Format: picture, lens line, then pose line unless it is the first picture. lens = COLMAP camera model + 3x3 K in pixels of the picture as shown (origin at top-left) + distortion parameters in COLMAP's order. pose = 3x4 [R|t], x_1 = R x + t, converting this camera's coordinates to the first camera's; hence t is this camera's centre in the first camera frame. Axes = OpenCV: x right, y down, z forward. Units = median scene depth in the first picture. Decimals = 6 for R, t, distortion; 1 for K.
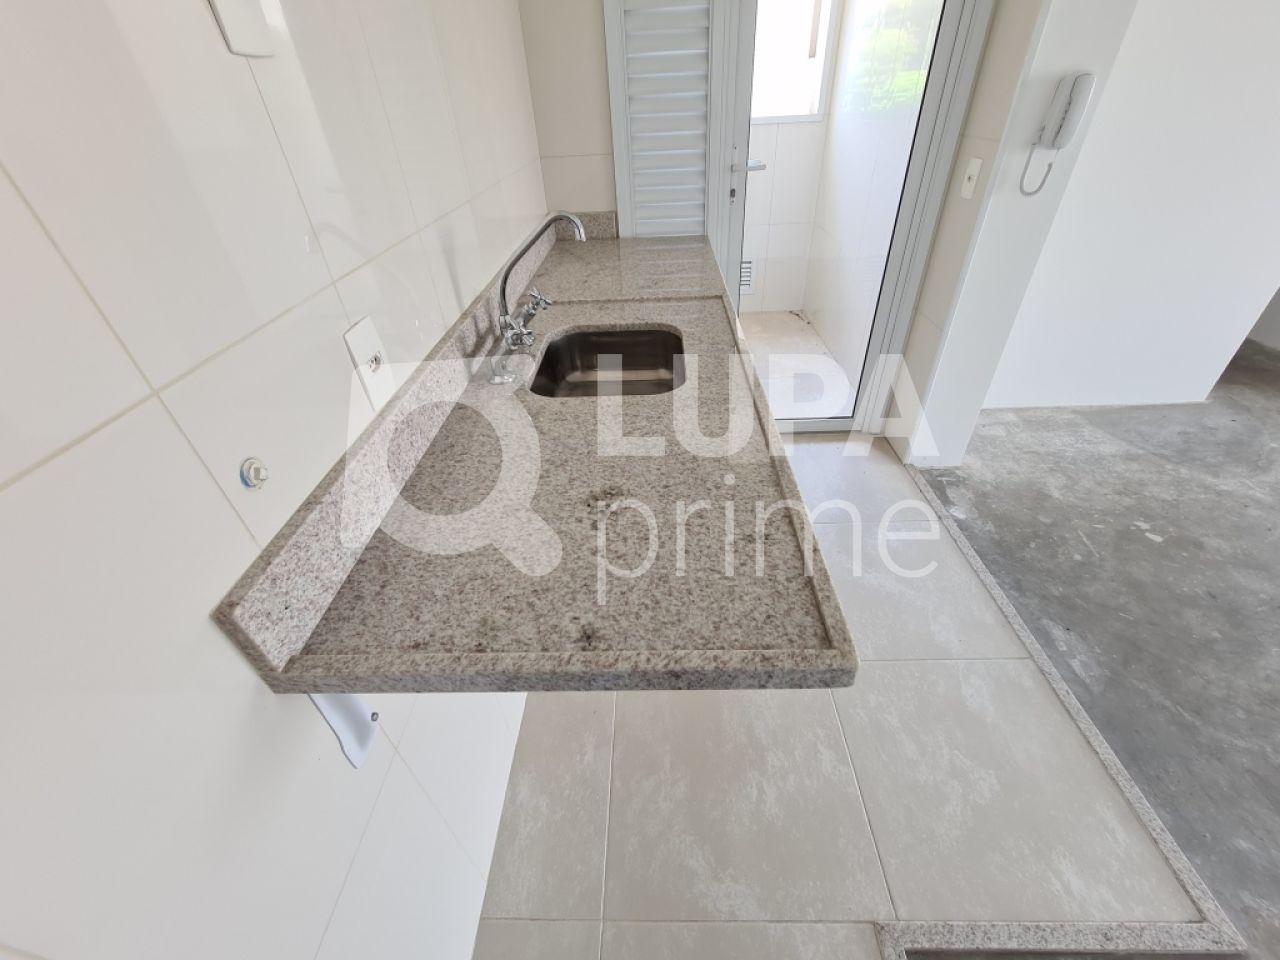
lens RADIAL K [[522.4, 0, 643.9], [0, 522.4, 479.5], [0, 0, 1]] dist [-0.002102, 0.000582]
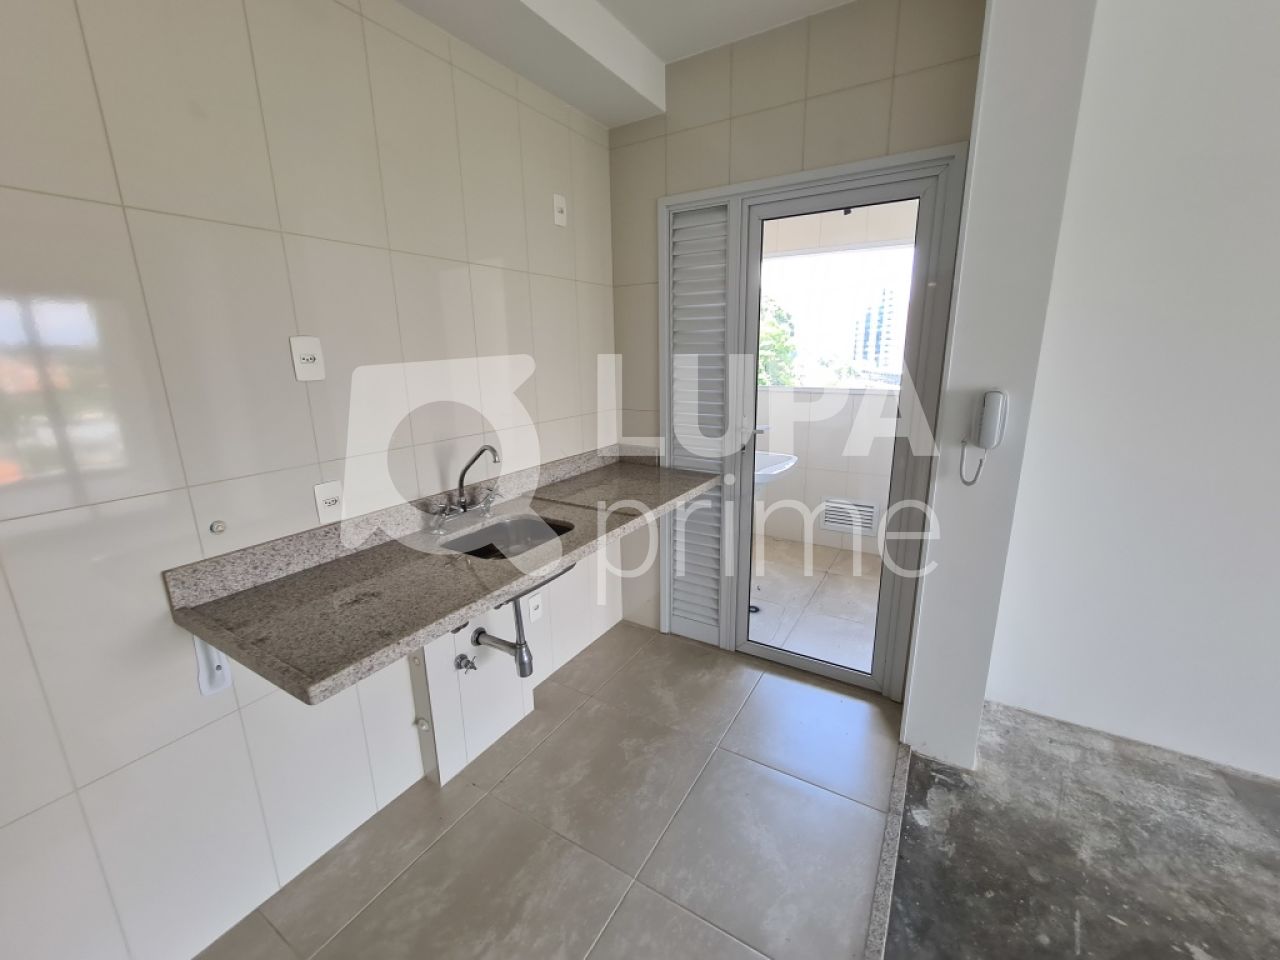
lens RADIAL K [[522.4, 0, 642.6], [0, 522.4, 478.8], [0, 0, 1]] dist [-0.002102, 0.000582]
pose [[0.865401, 0.152809, -0.477211, 0.574311], [-0.321261, 0.900073, -0.294379, -0.037113], [0.384541, 0.408066, 0.828016, -0.093961]]
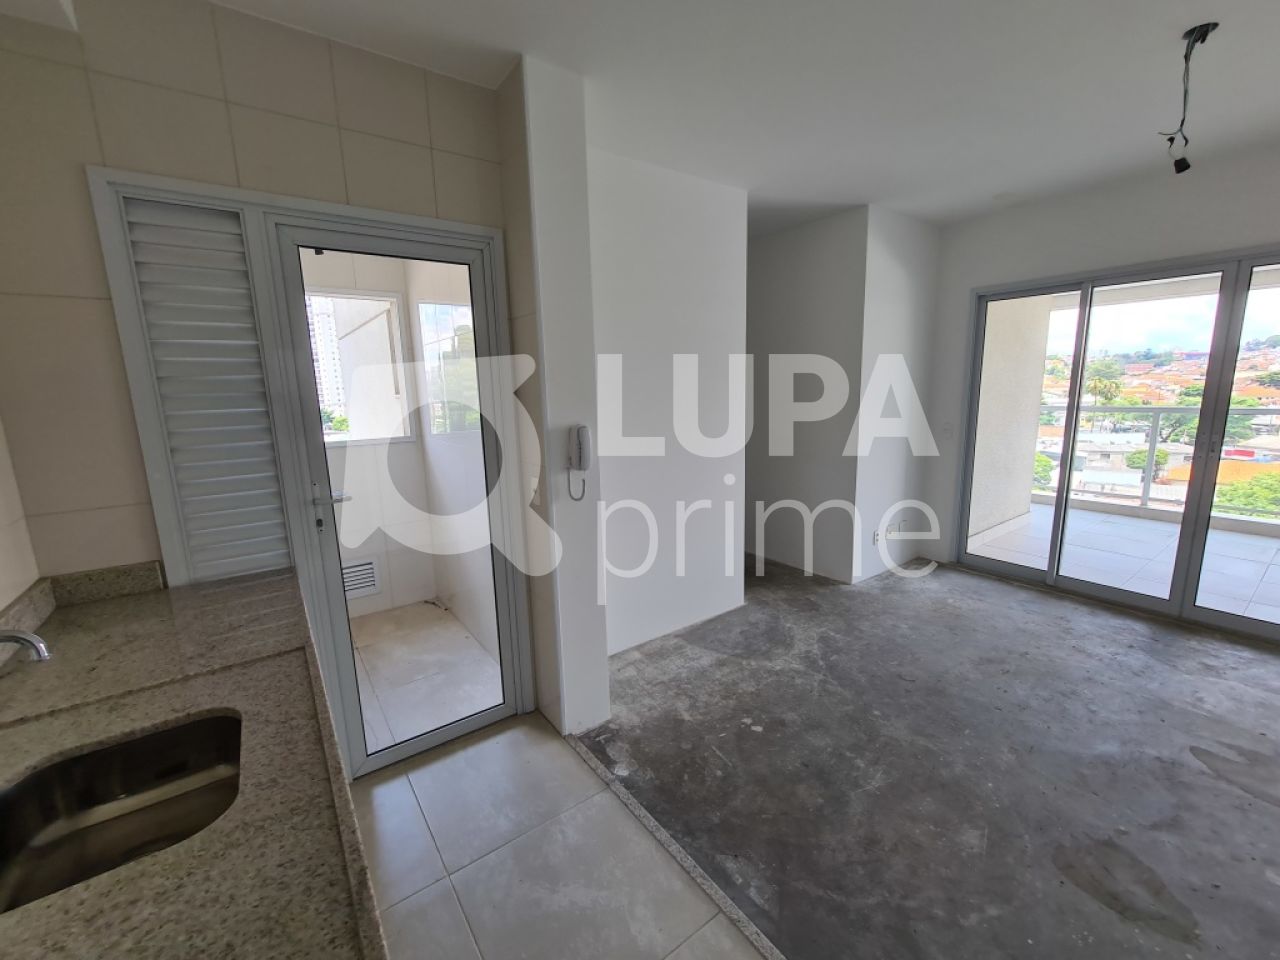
lens RADIAL K [[522.4, 0, 642.9], [0, 522.4, 478.8], [0, 0, 1]] dist [-0.002102, 0.000582]
pose [[0.796177, -0.080998, 0.599618, 0.072595], [0.354124, 0.865921, -0.353237, -0.060098], [-0.490610, 0.493578, 0.718110, -0.043669]]
